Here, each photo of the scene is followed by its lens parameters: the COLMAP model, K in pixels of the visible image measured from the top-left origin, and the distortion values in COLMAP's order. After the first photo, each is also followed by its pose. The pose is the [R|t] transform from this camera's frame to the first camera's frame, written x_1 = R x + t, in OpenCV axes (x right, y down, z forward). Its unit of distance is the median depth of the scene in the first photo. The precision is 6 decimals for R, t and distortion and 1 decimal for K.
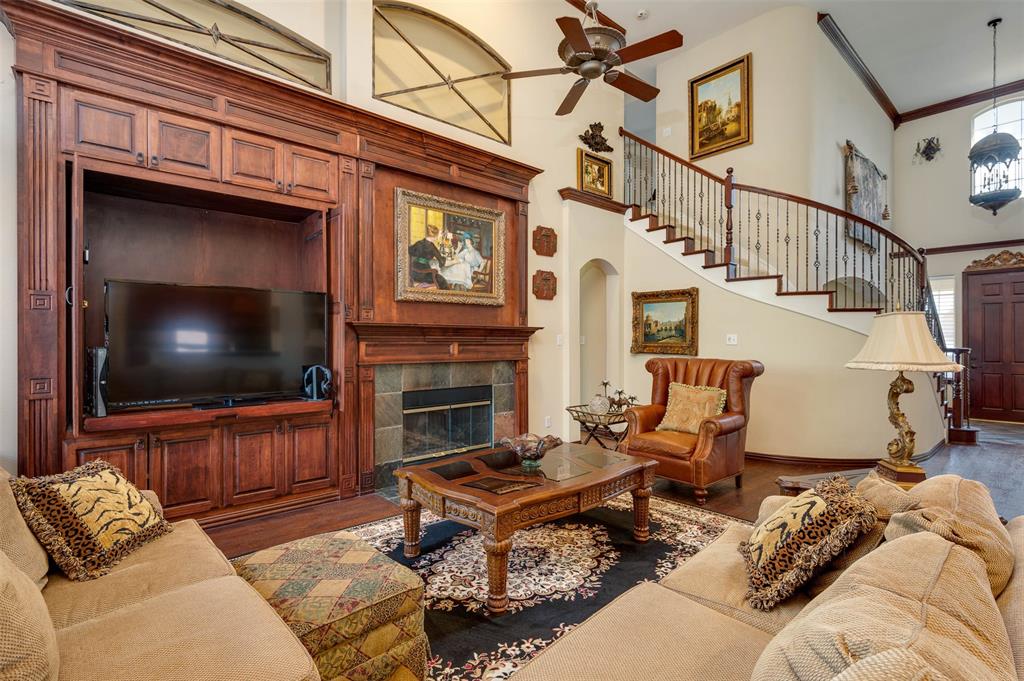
lens RADIAL K [[506.0, 0, 511.1], [0, 506.0, 342.9], [0, 0, 1]] dist [0.000261, -0.000247]
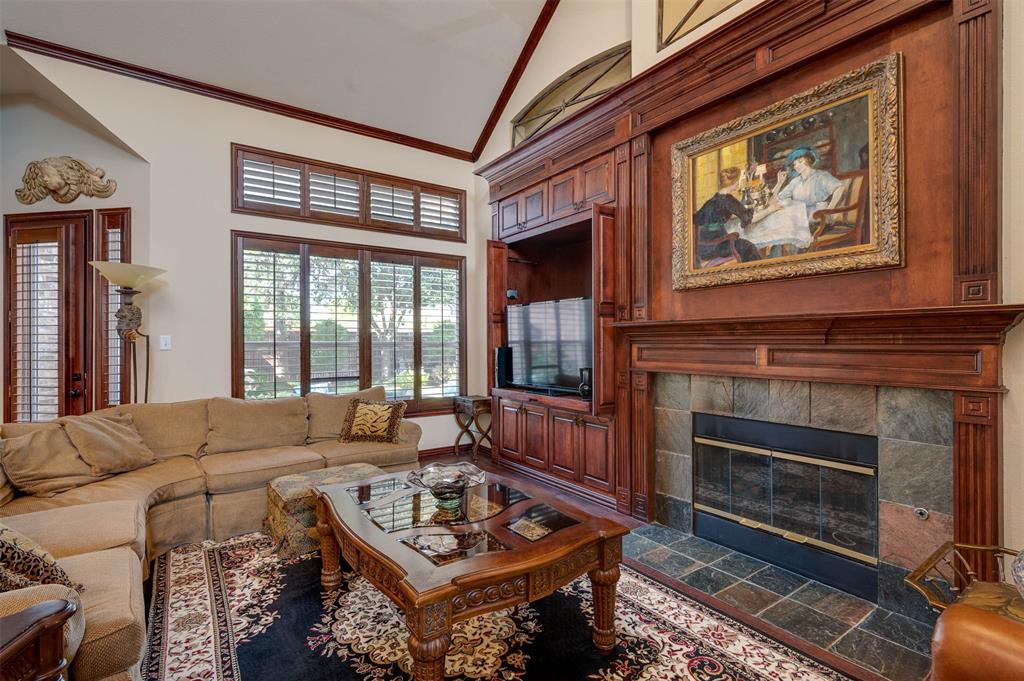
lens RADIAL K [[483.6, 0, 510.0], [0, 483.6, 341.7], [0, 0, 1]] dist [0.000301, -0.000096]
pose [[-0.146954, -0.002240, -0.989141, 0.511576], [-0.000651, 0.999997, -0.002167, -0.004354], [0.989143, 0.000325, -0.146955, 0.812518]]
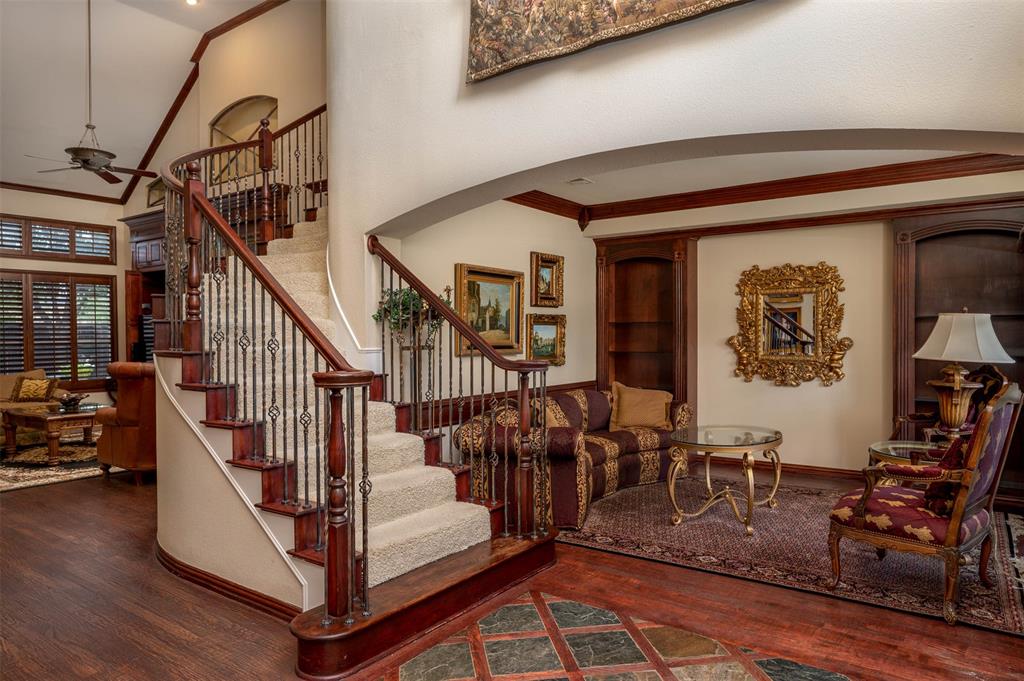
lens RADIAL K [[662.0, 0, 511.4], [0, 662.0, 337.5], [0, 0, 1]] dist [0.003257, 0.001784]
pose [[0.186988, 0.011045, -0.982300, 1.814106], [0.001735, 0.999932, 0.011573, -0.033376], [0.982361, -0.003868, 0.186956, 1.430447]]
